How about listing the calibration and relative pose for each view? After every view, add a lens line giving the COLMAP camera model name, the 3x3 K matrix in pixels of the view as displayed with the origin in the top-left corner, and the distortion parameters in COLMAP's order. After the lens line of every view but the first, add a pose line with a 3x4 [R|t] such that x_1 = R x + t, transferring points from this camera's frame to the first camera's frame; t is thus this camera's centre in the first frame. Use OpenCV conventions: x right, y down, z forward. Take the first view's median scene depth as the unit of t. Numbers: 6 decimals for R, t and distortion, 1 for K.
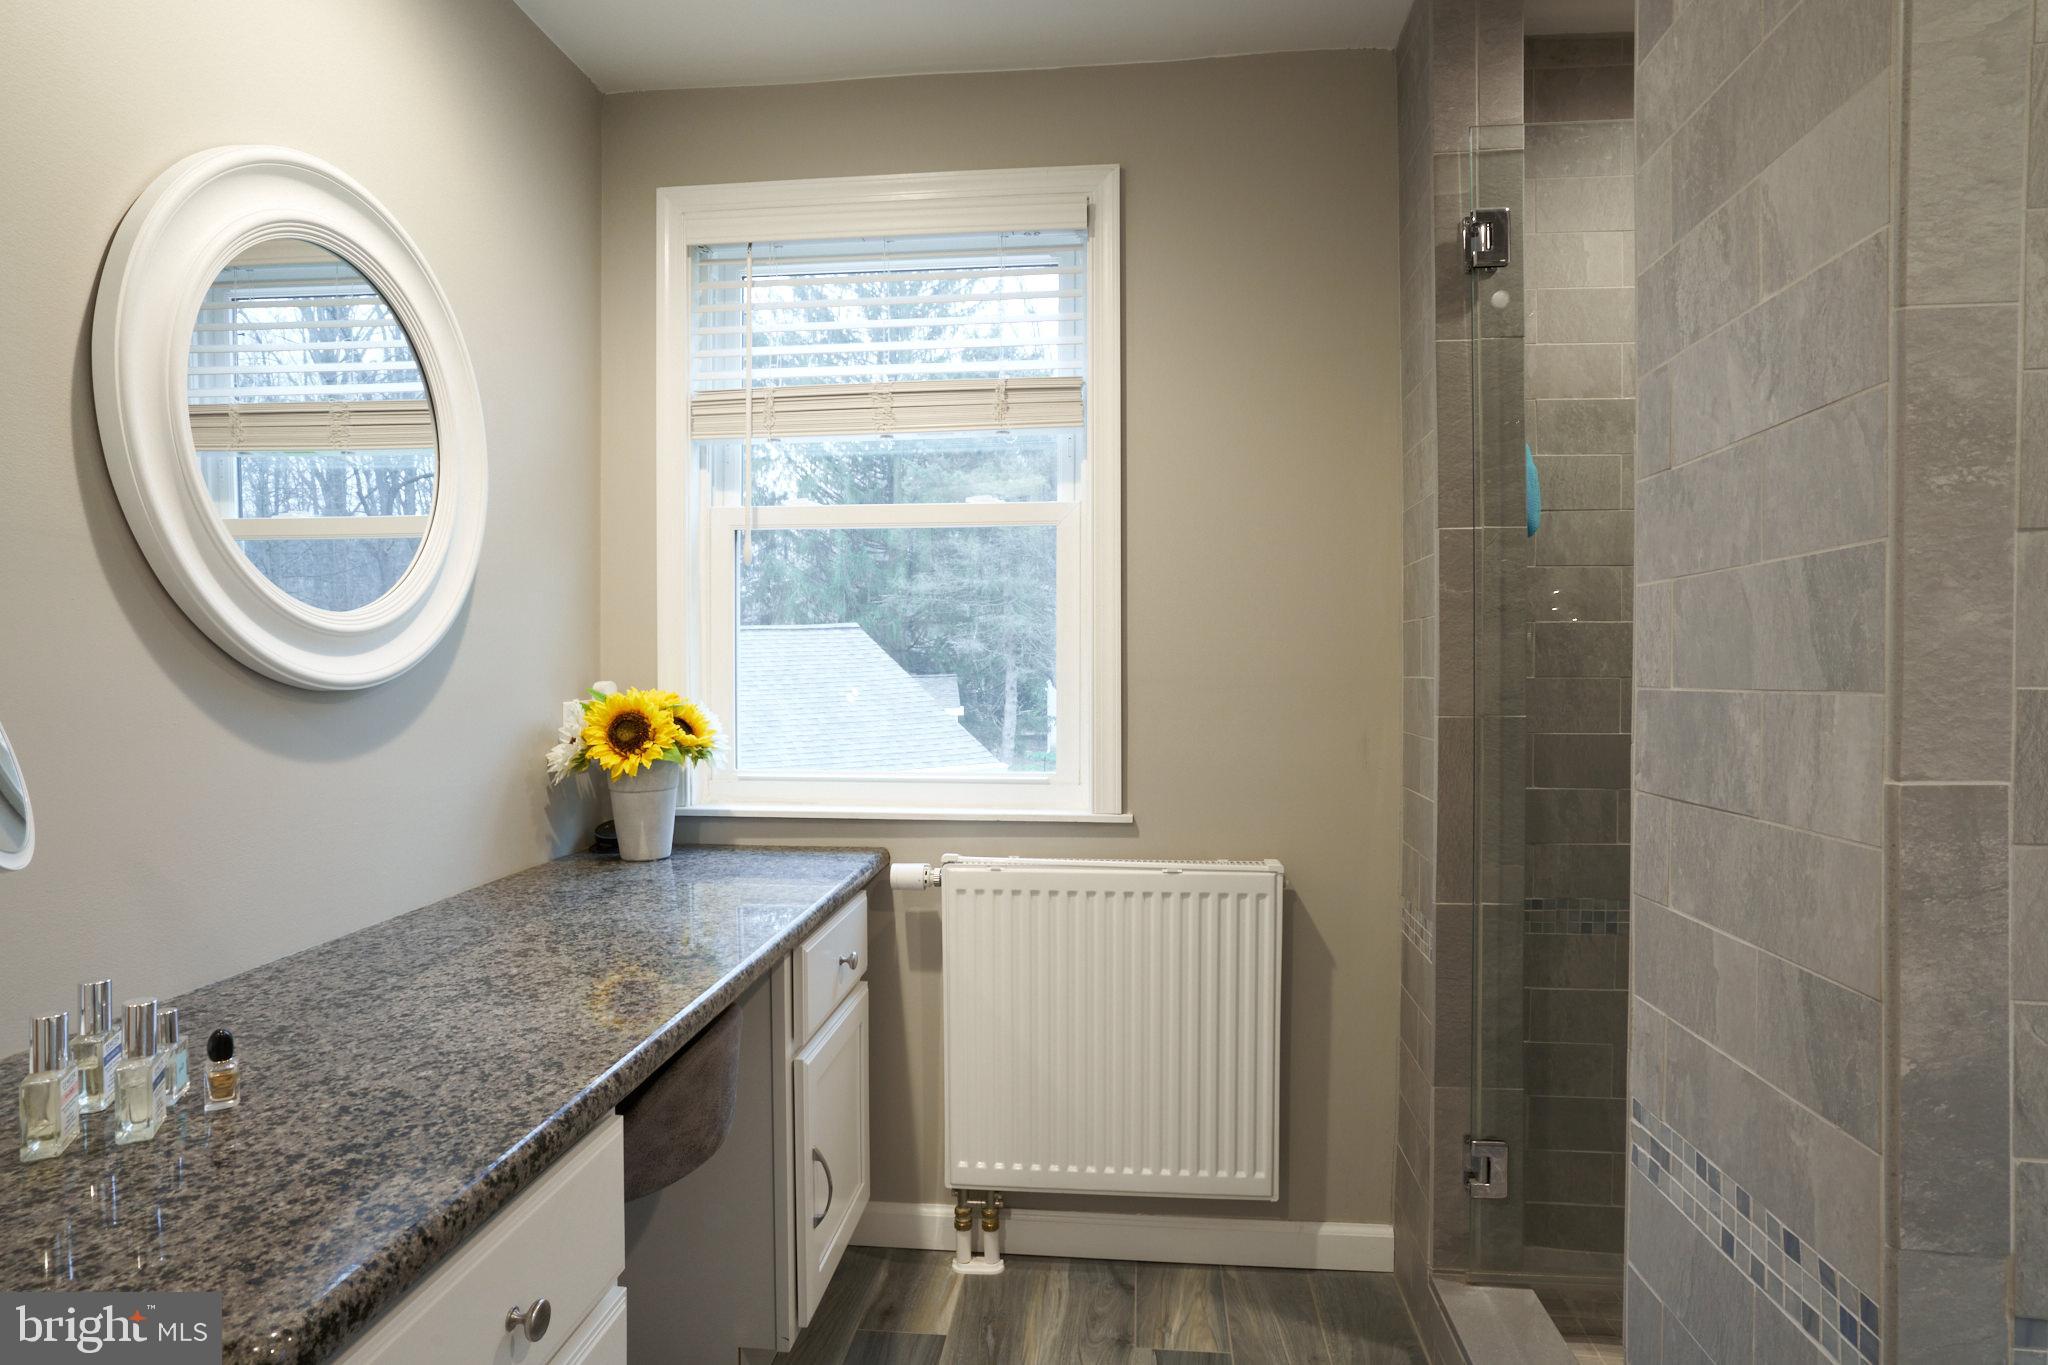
lens RADIAL K [[1128.3, 0, 1014.6], [0, 1128.3, 693.2], [0, 0, 1]] dist [-0.061127, 0.041617]
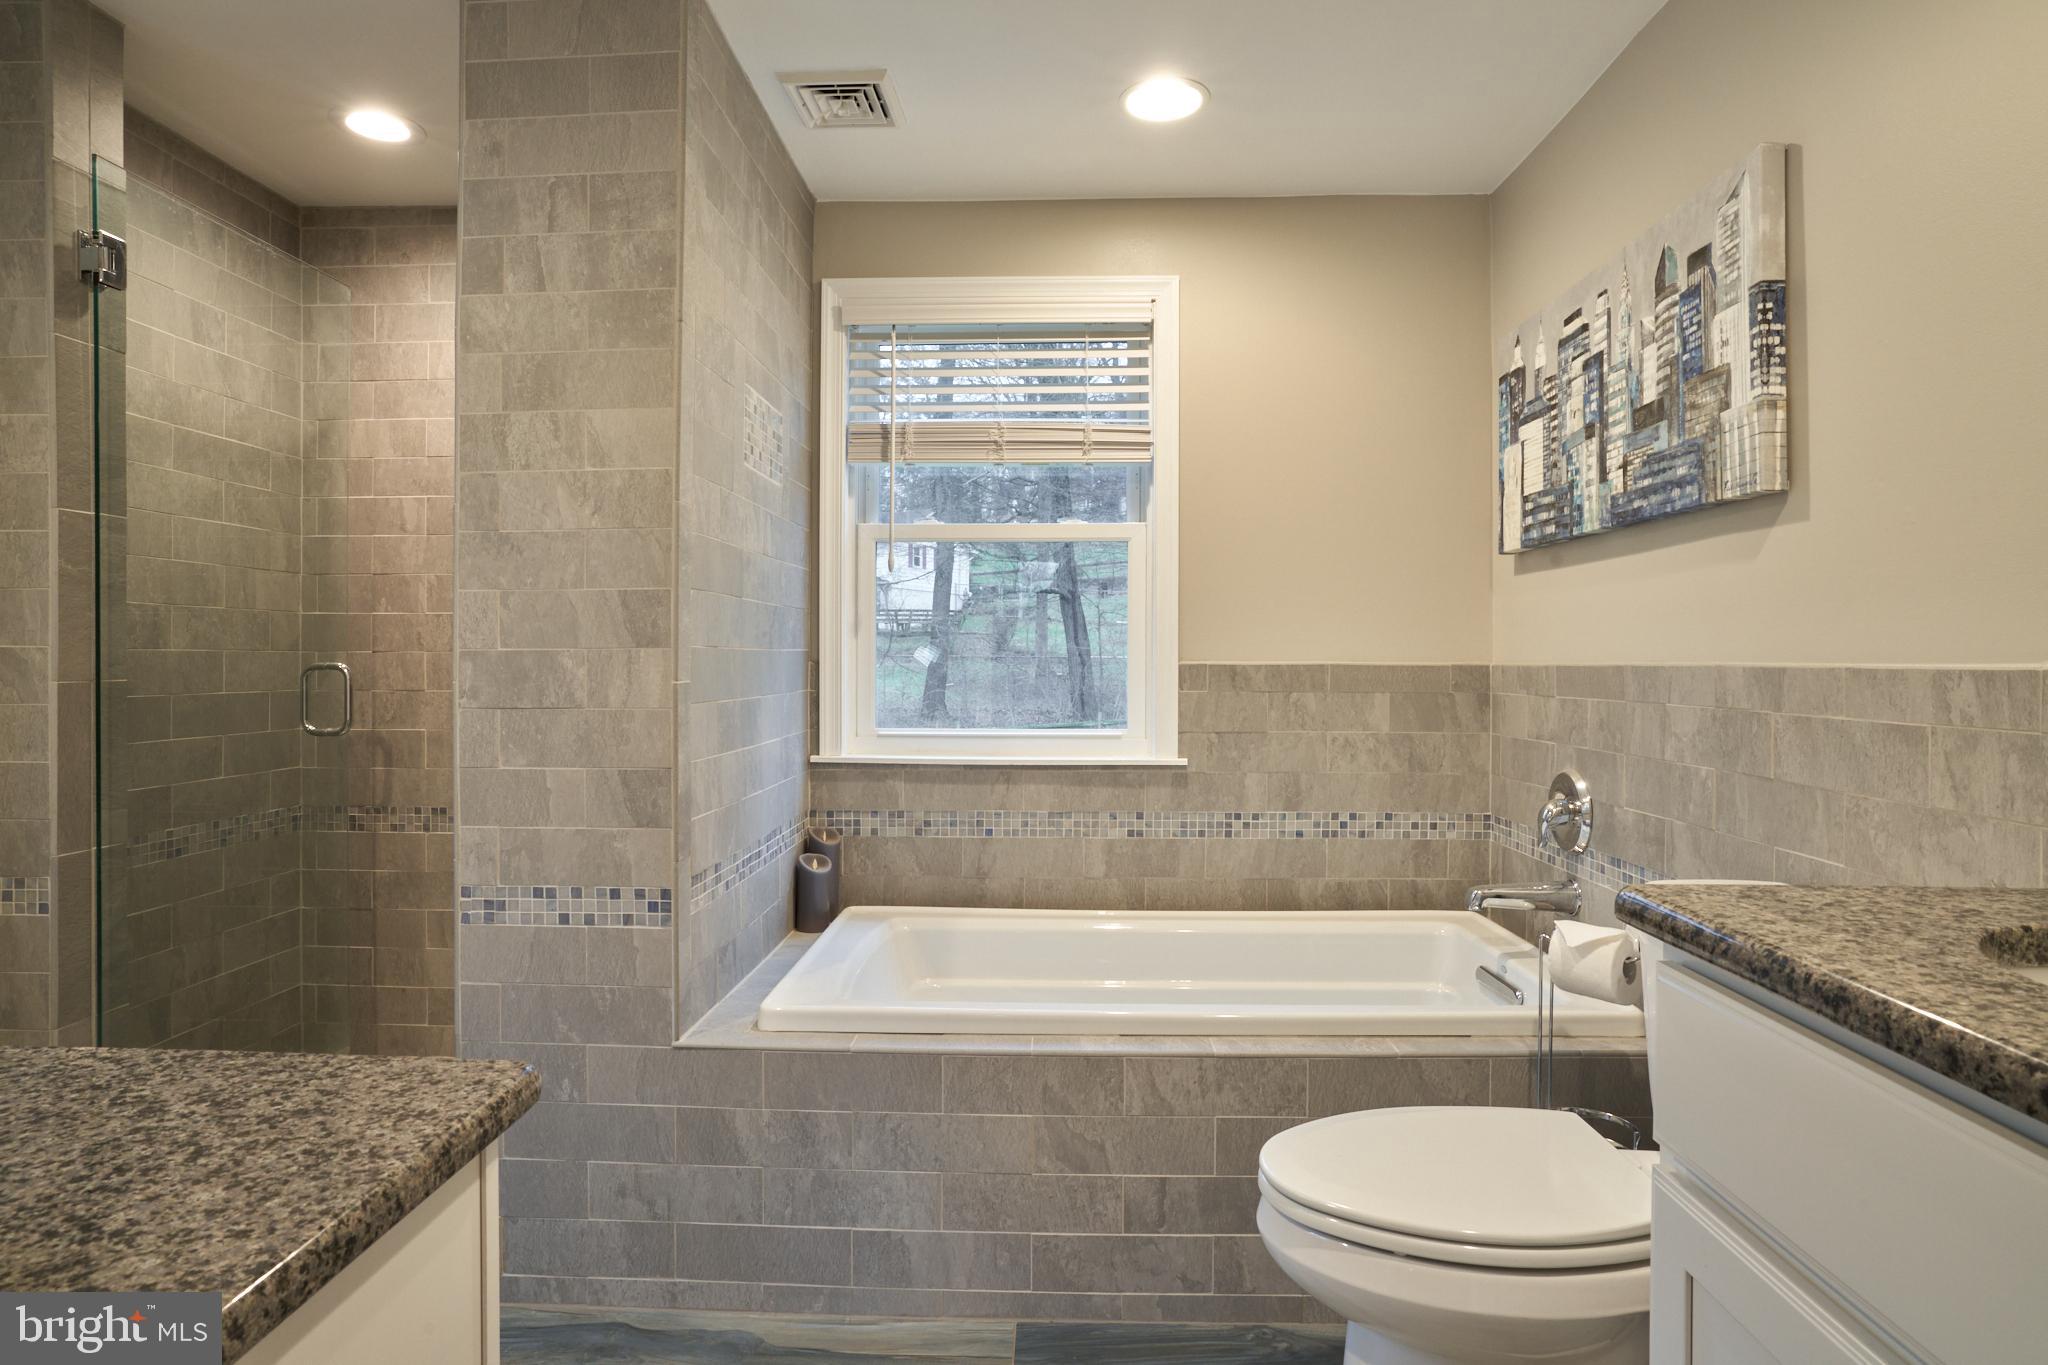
lens RADIAL K [[1128.3, 0, 1014.6], [0, 1128.3, 693.2], [0, 0, 1]] dist [-0.061127, 0.041617]
pose [[-0.057336, -0.029645, 0.997915, -1.587844], [0.018039, 0.999365, 0.030725, 0.033356], [-0.998192, 0.019763, -0.056765, 0.297195]]
